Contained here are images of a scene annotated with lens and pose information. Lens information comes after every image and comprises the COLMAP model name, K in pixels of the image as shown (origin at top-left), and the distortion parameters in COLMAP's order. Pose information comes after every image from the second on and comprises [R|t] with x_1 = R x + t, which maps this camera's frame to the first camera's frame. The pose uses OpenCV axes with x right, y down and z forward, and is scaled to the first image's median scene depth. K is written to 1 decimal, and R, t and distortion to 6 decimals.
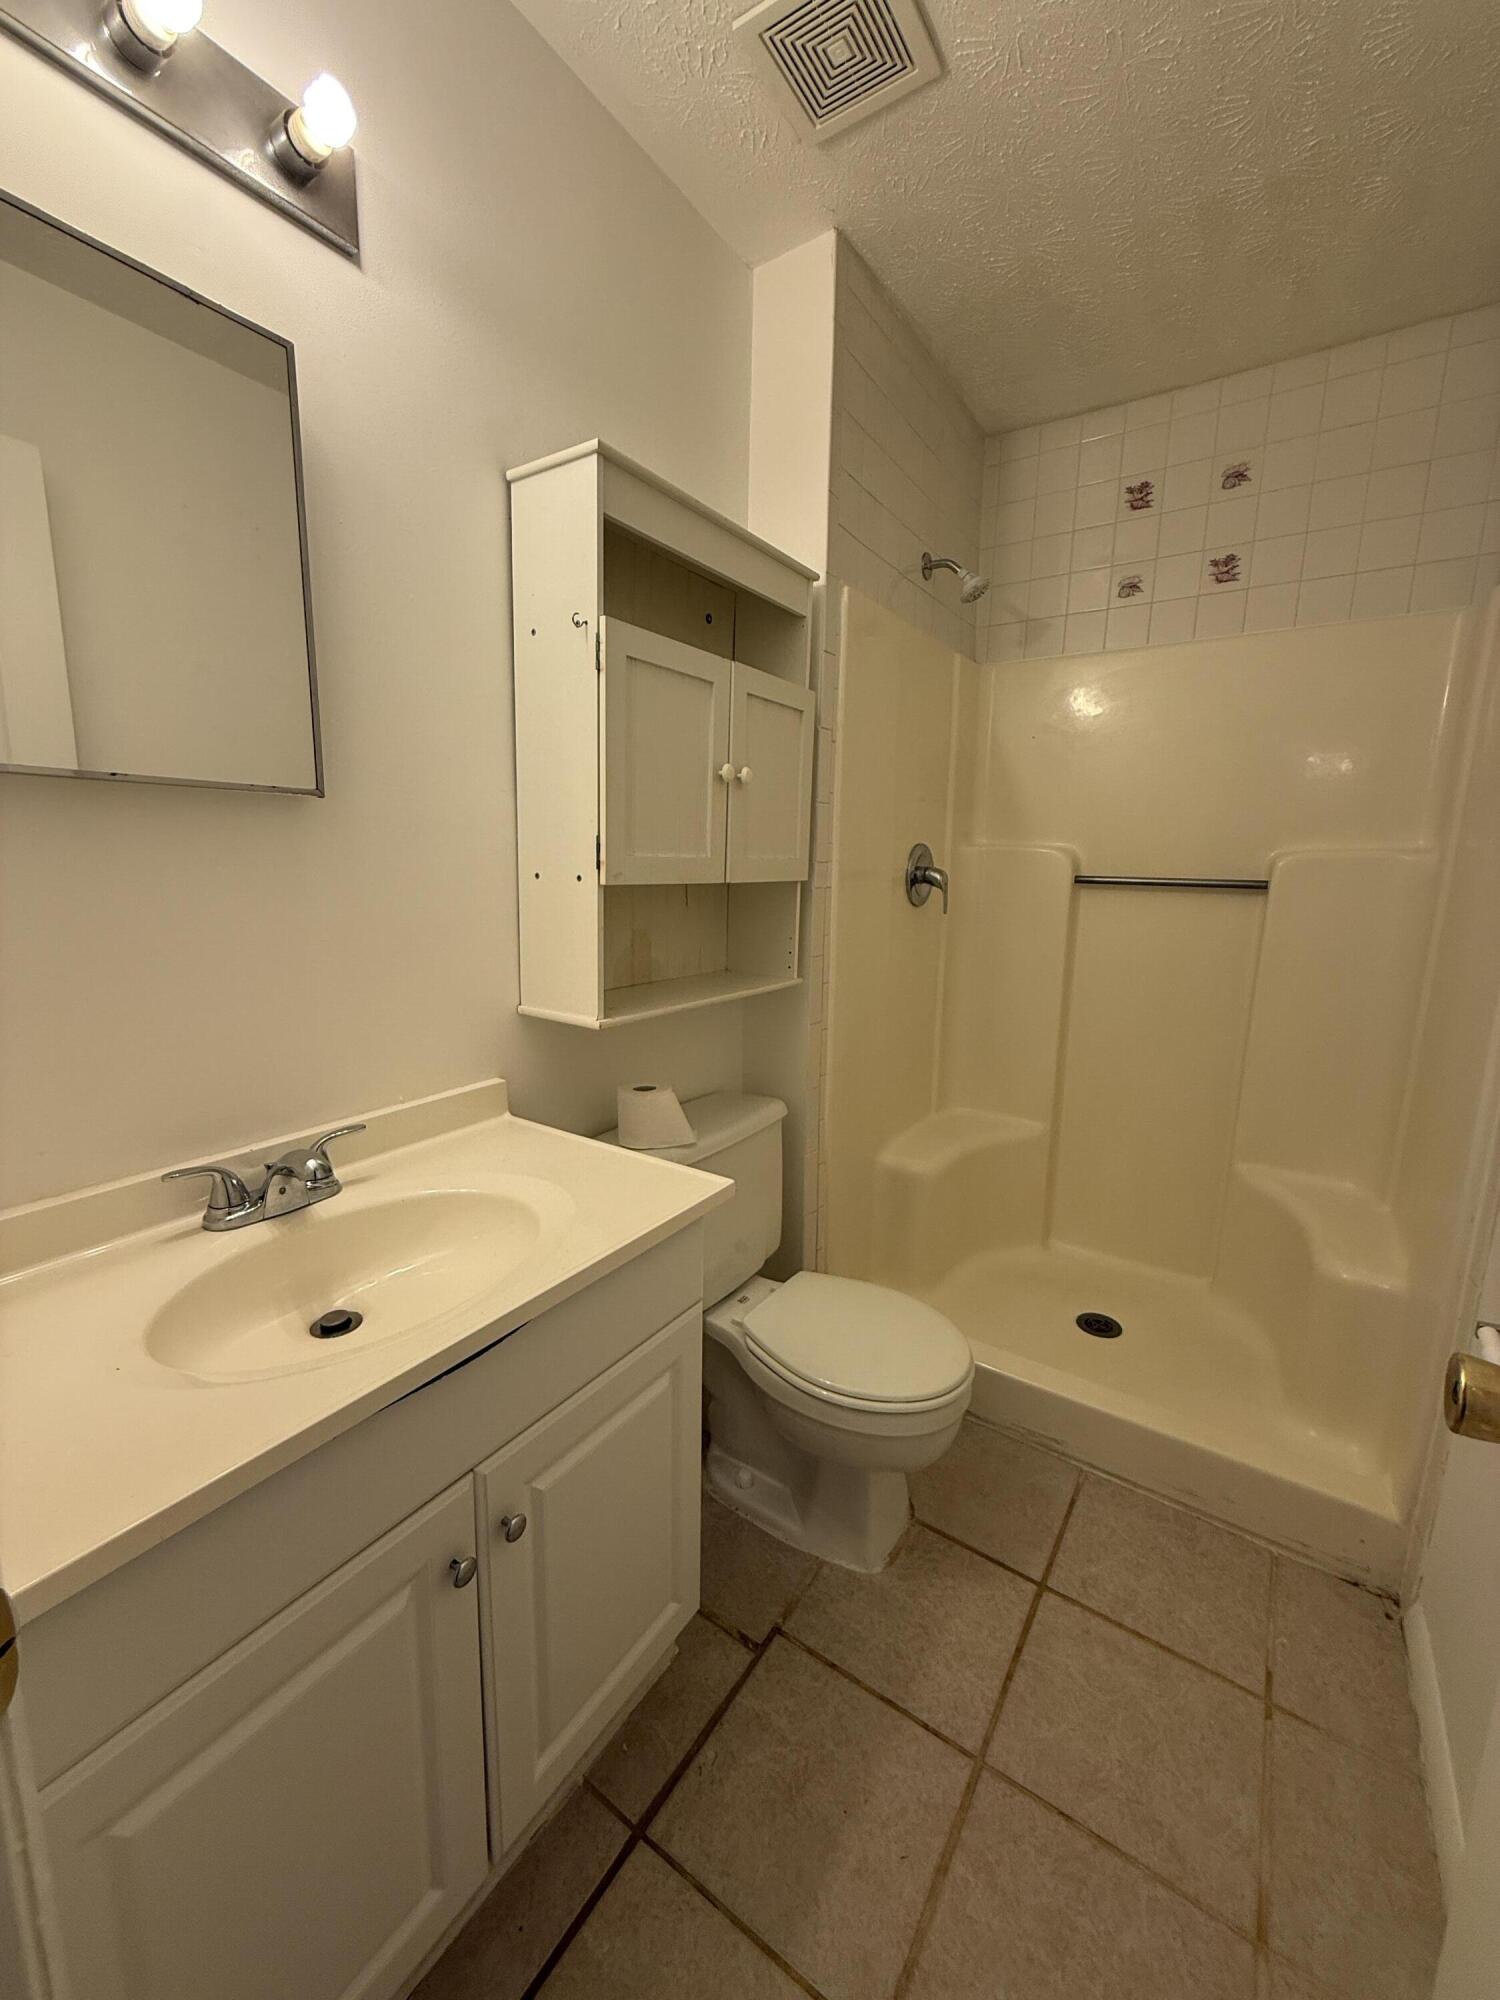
lens RADIAL K [[798.7, 0, 750.5], [0, 798.7, 1001.0], [0, 0, 1]] dist [0.001052, -0.000133]
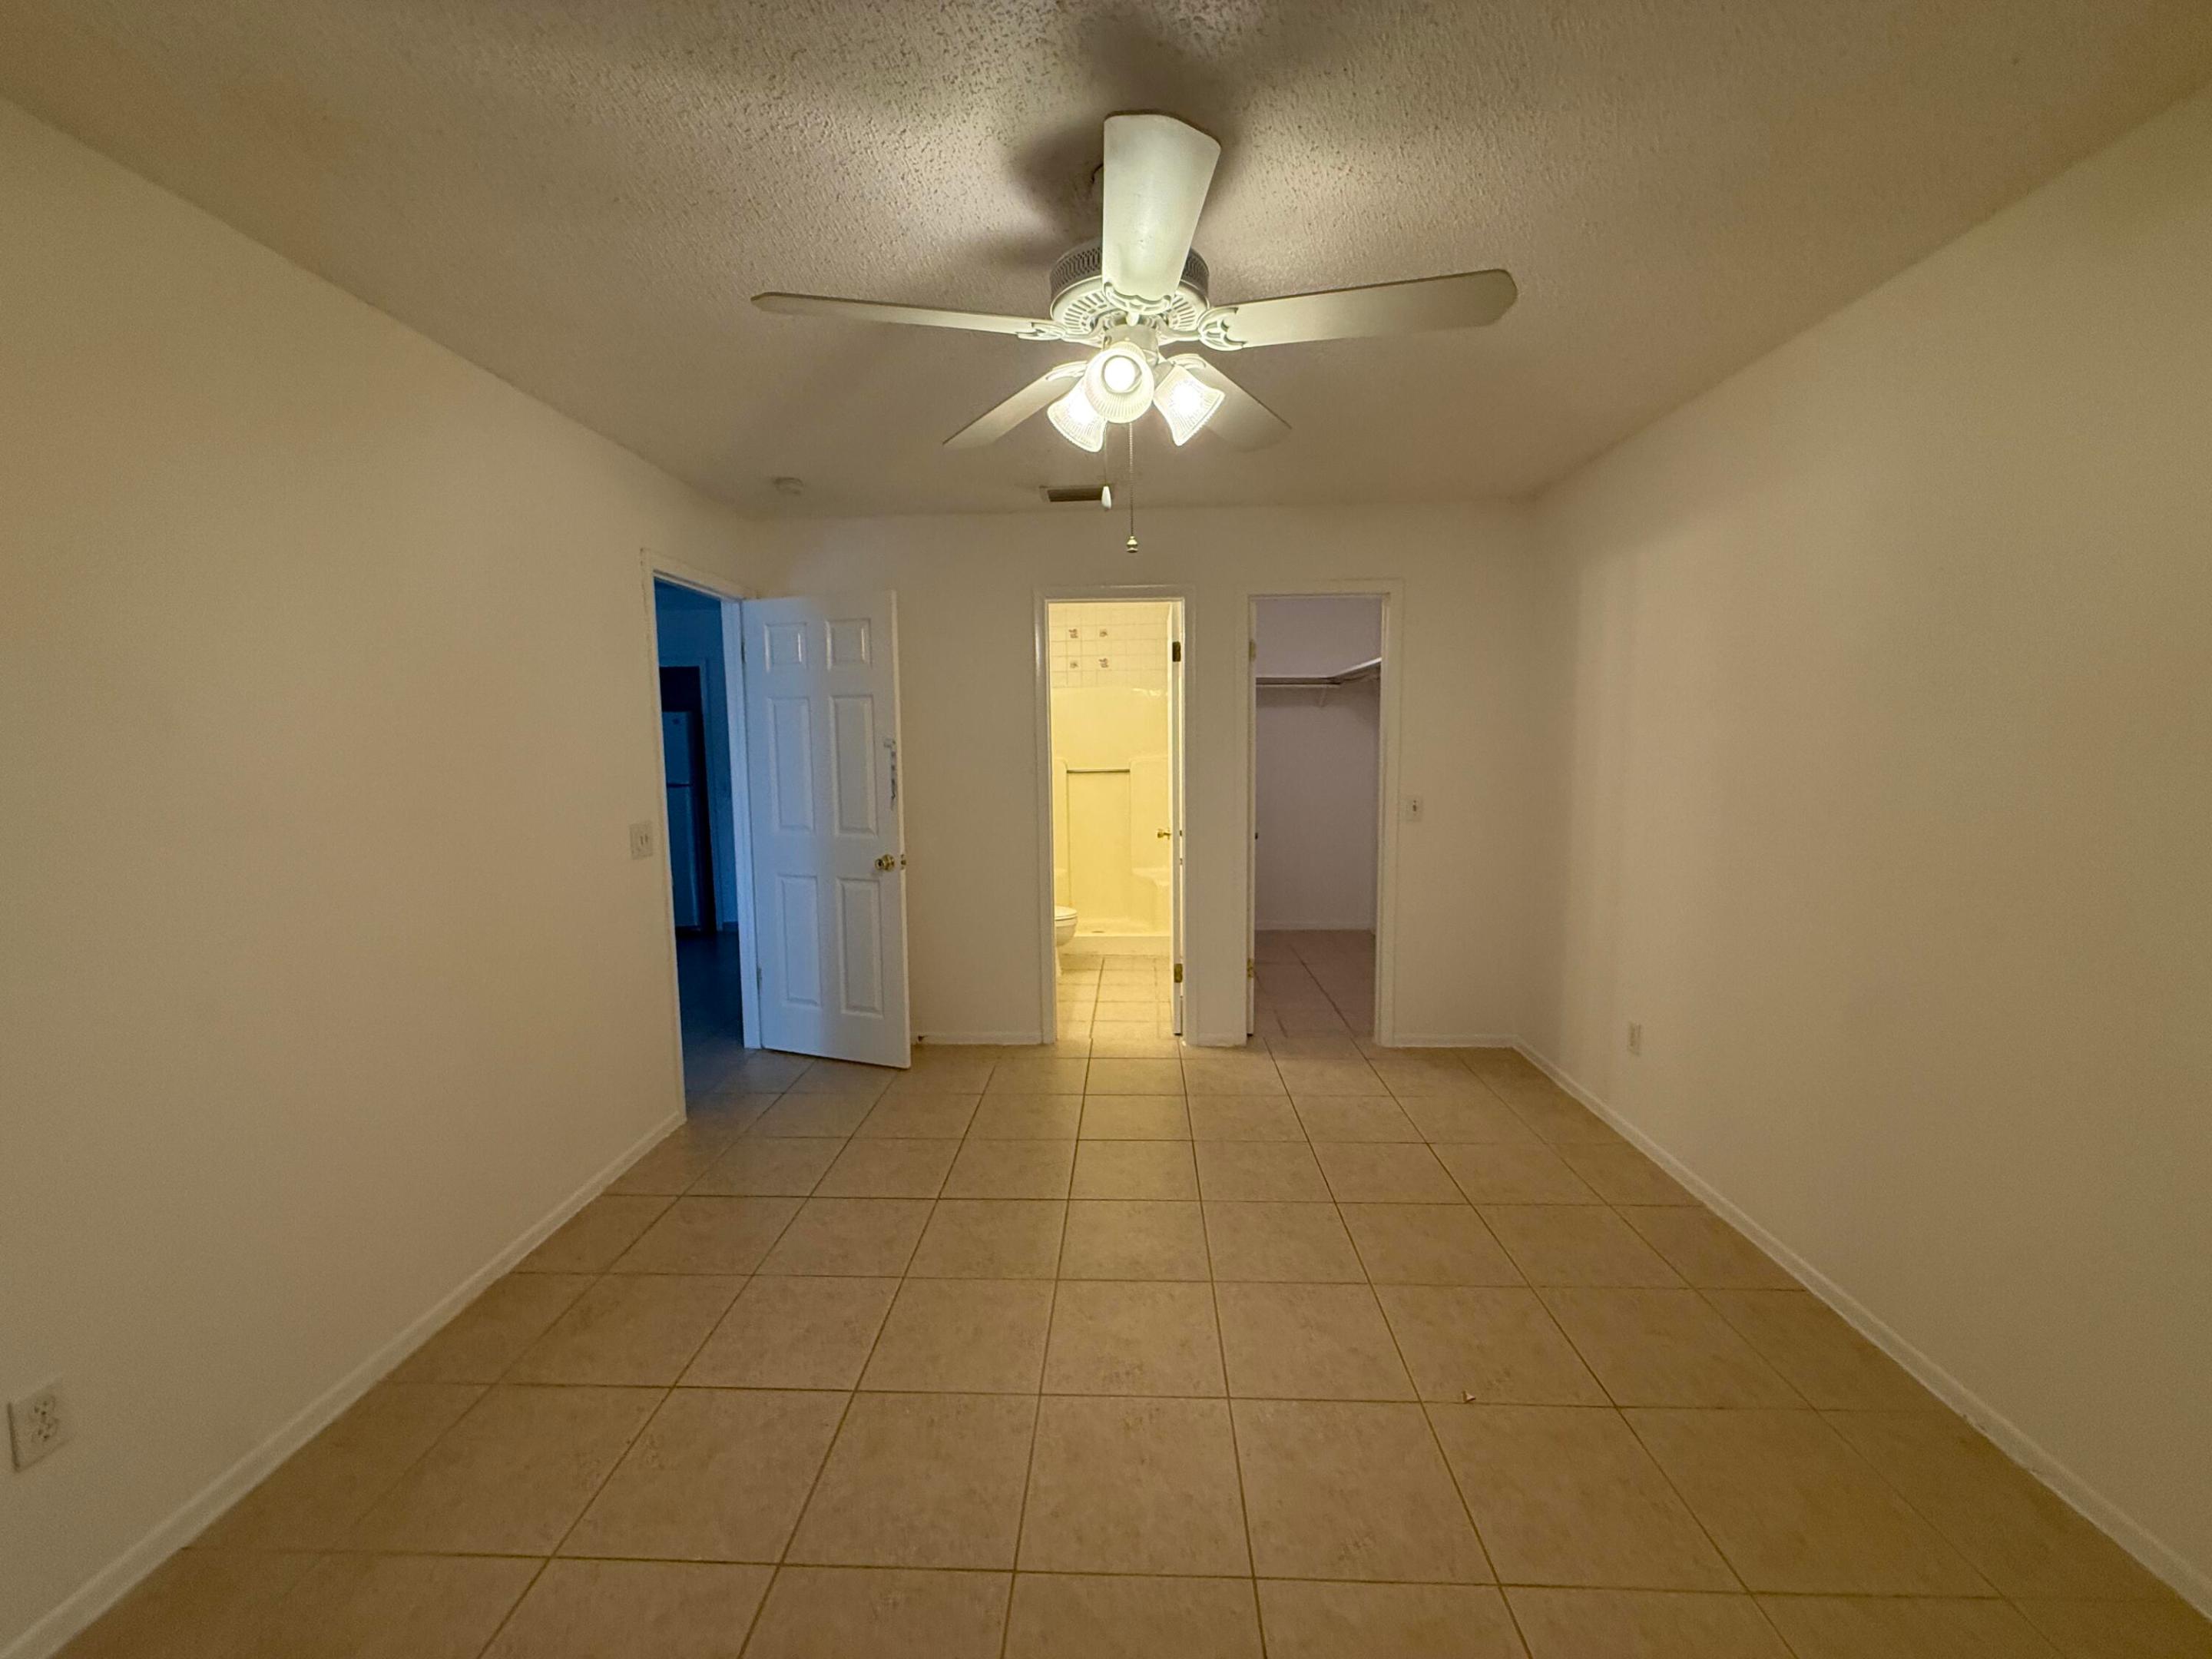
lens RADIAL K [[883.4, 0, 1120.7], [0, 883.4, 824.9], [0, 0, 1]] dist [0.001052, -0.000133]
pose [[0.846889, -0.075261, 0.526417, -0.963306], [0.120538, 0.991336, -0.052190, 0.190255], [-0.517928, 0.107653, 0.848623, -1.496260]]
